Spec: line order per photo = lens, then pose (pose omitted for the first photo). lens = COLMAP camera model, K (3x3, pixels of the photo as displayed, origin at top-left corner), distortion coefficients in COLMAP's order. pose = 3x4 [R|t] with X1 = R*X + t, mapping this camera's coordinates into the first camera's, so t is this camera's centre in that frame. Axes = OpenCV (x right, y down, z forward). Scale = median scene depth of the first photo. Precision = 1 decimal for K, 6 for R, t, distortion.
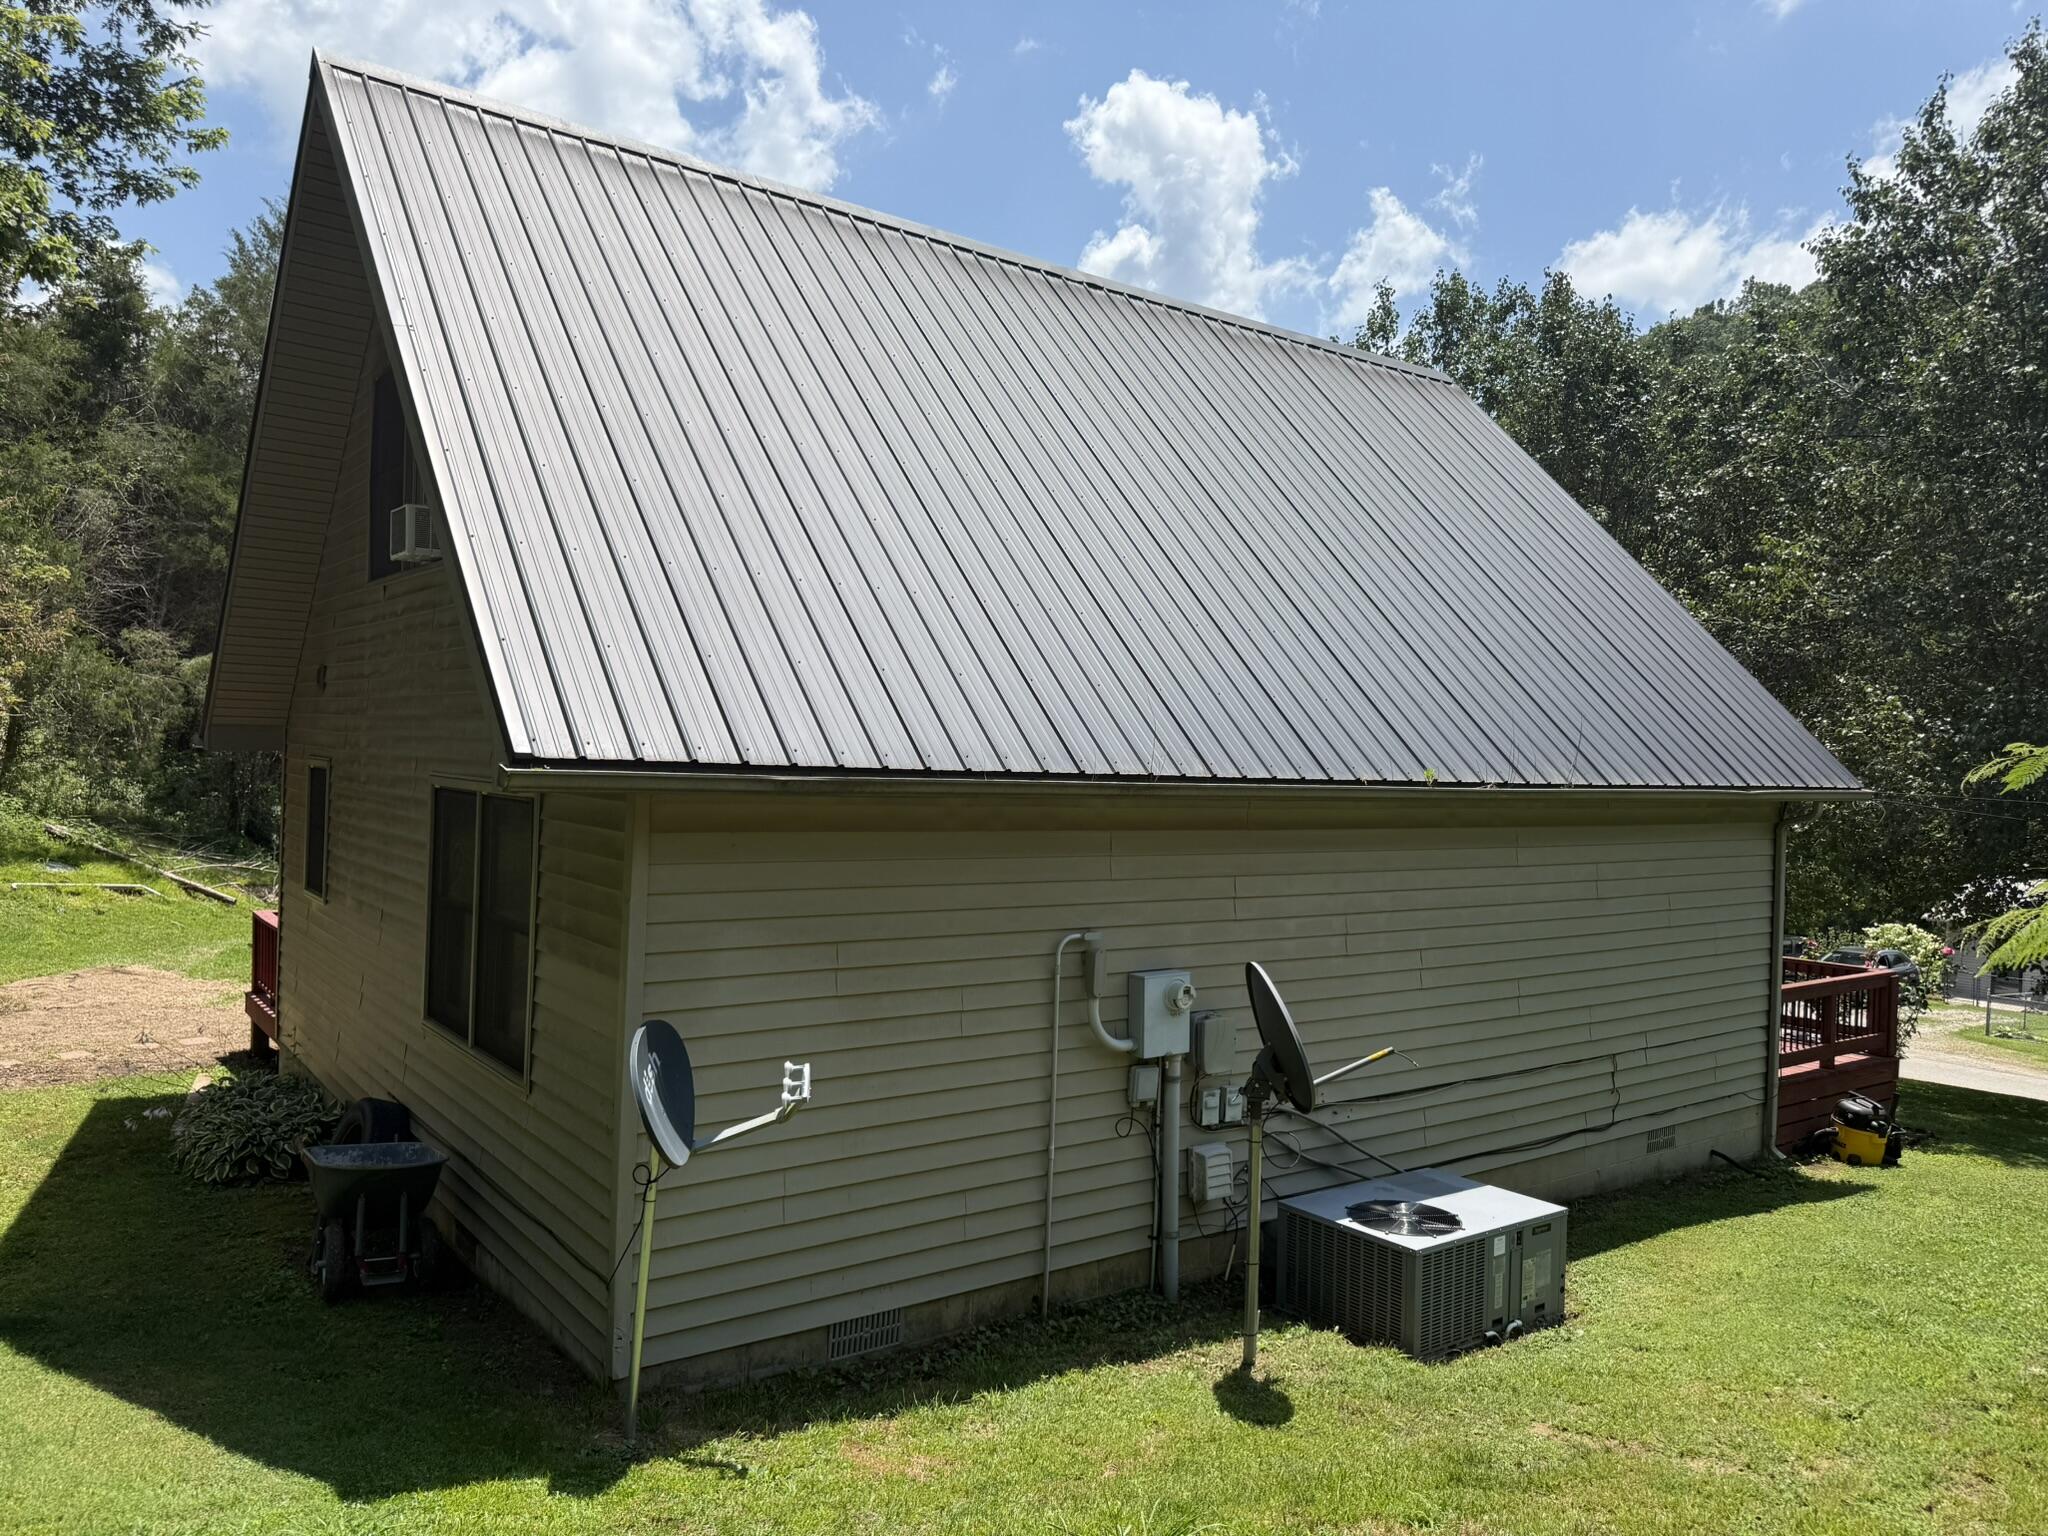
lens RADIAL K [[1437.9, 0, 1030.0], [0, 1437.9, 766.5], [0, 0, 1]] dist [0.093161, -0.137479]
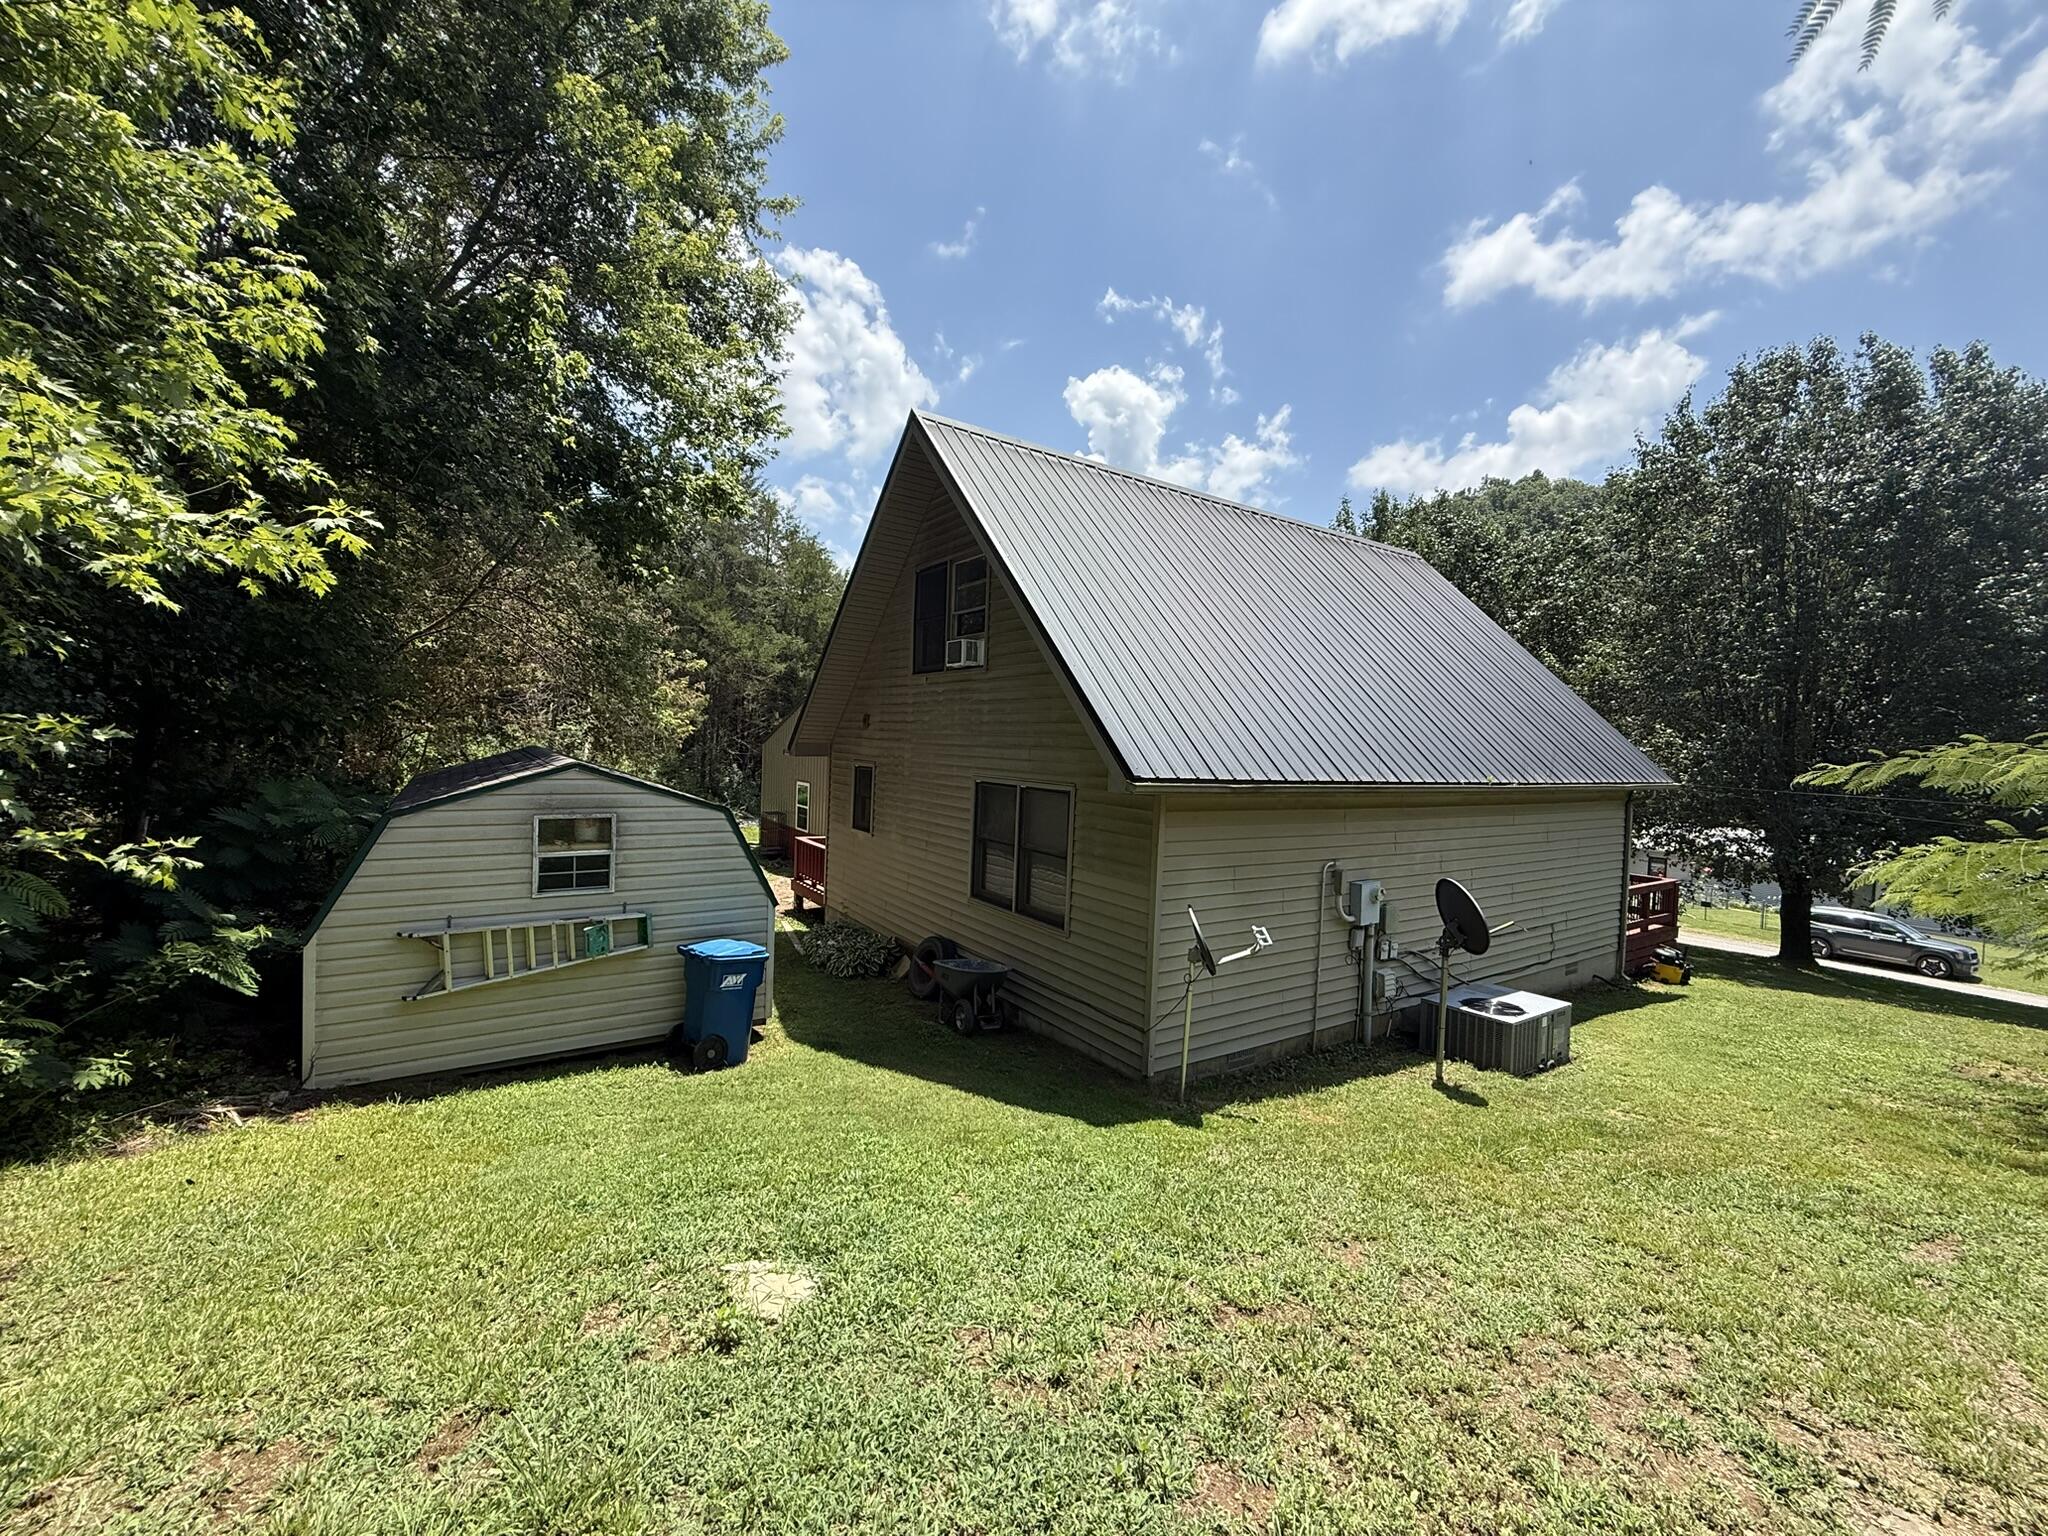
lens RADIAL K [[817.9, 0, 1018.3], [0, 817.9, 765.2], [0, 0, 1]] dist [-0.000453, 0.000170]
pose [[0.998864, 0.006242, -0.047232, -0.325335], [-0.005482, 0.999854, 0.016192, -0.029958], [0.047327, -0.015915, 0.998753, -0.123624]]
